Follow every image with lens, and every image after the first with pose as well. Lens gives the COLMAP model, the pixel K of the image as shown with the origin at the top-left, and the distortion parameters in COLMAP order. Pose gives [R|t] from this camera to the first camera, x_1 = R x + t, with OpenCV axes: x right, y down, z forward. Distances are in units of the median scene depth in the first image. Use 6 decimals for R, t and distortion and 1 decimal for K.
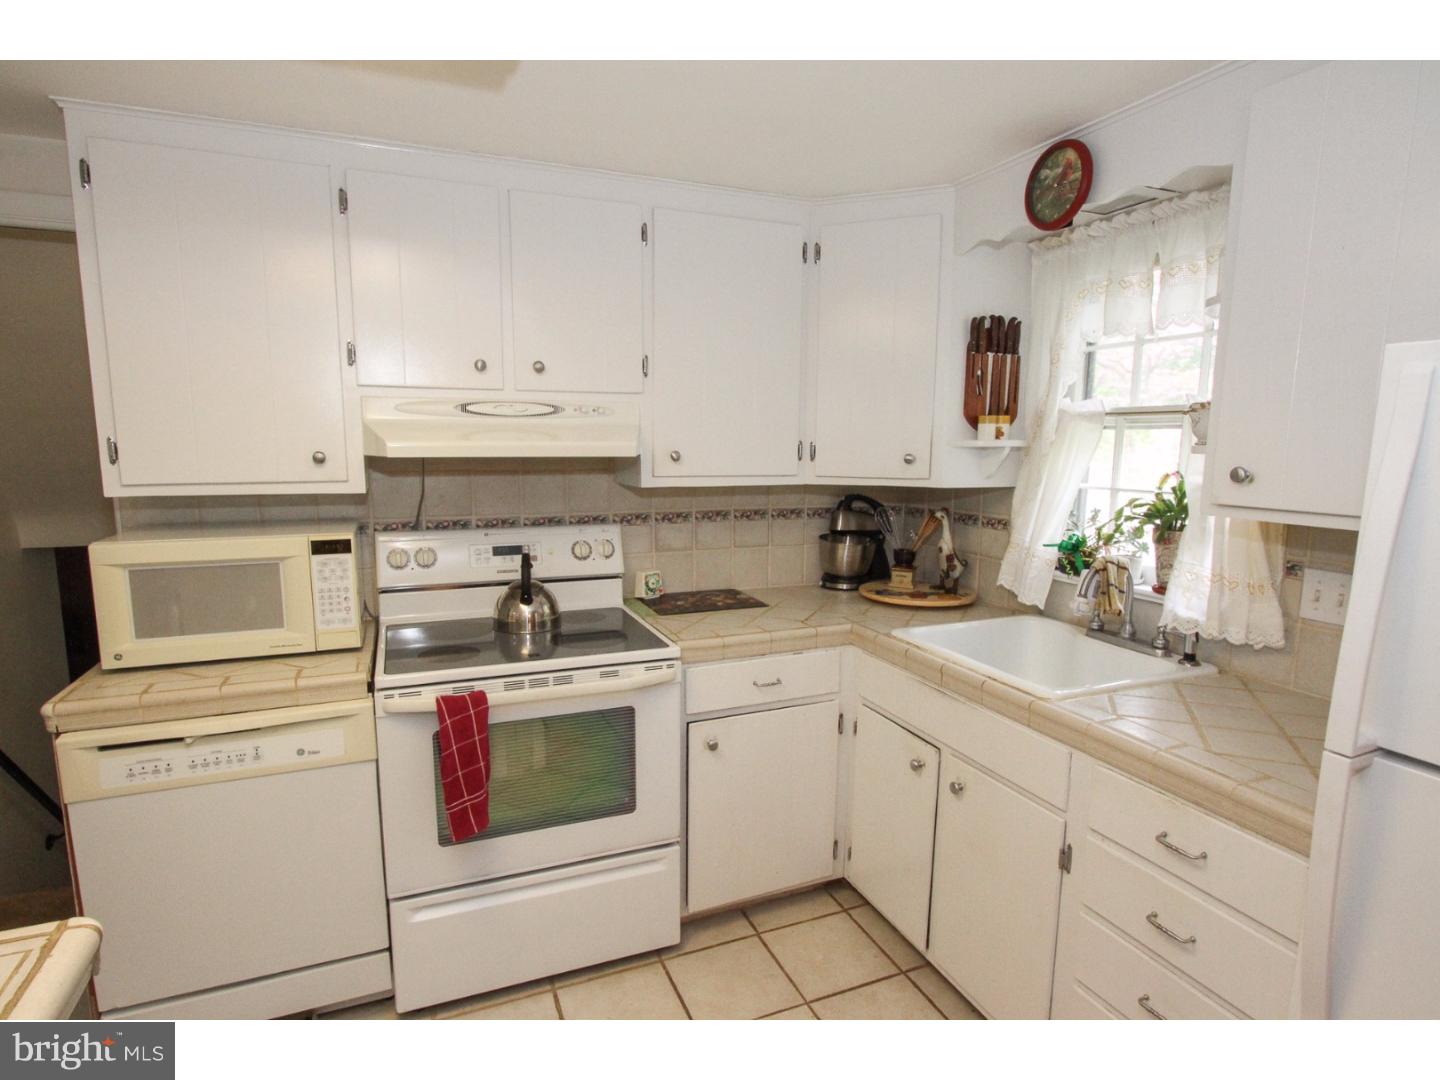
lens RADIAL K [[768.7, 0, 718.2], [0, 768.7, 548.9], [0, 0, 1]] dist [-0.019896, 0.008536]
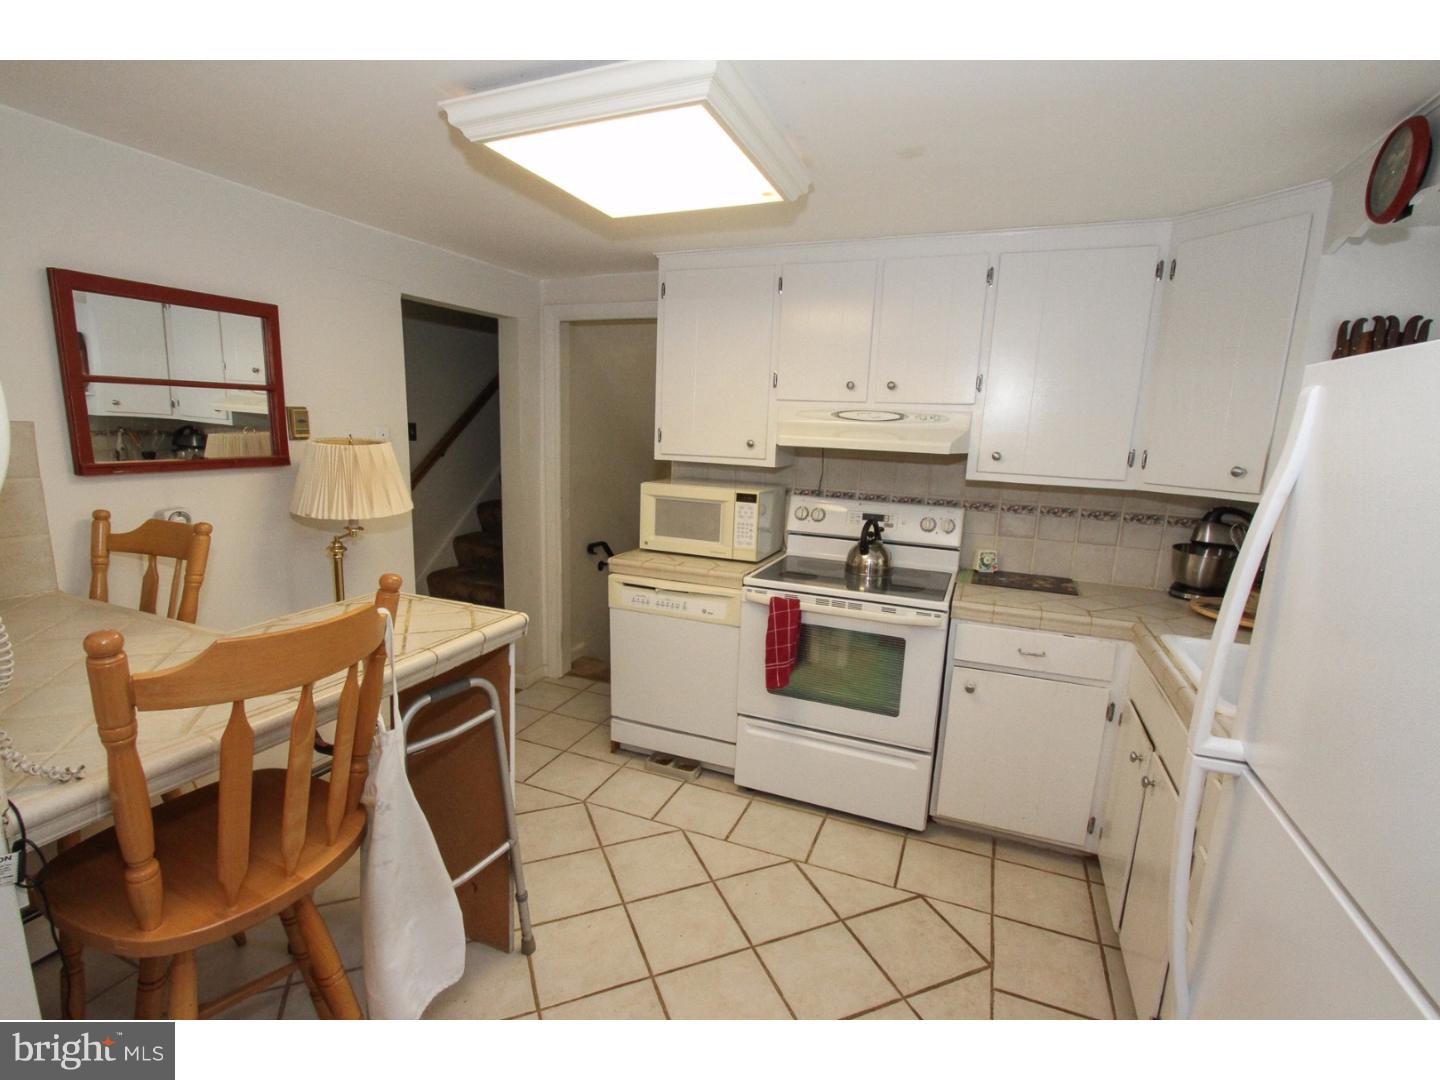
lens RADIAL K [[659.4, 0, 717.1], [0, 659.4, 542.2], [0, 0, 1]] dist [-0.019604, 0.001896]
pose [[0.709208, 0.142609, -0.690425, 0.391876], [-0.132333, 0.988848, 0.068315, 0.002659], [0.692468, 0.042916, 0.720171, -0.057756]]
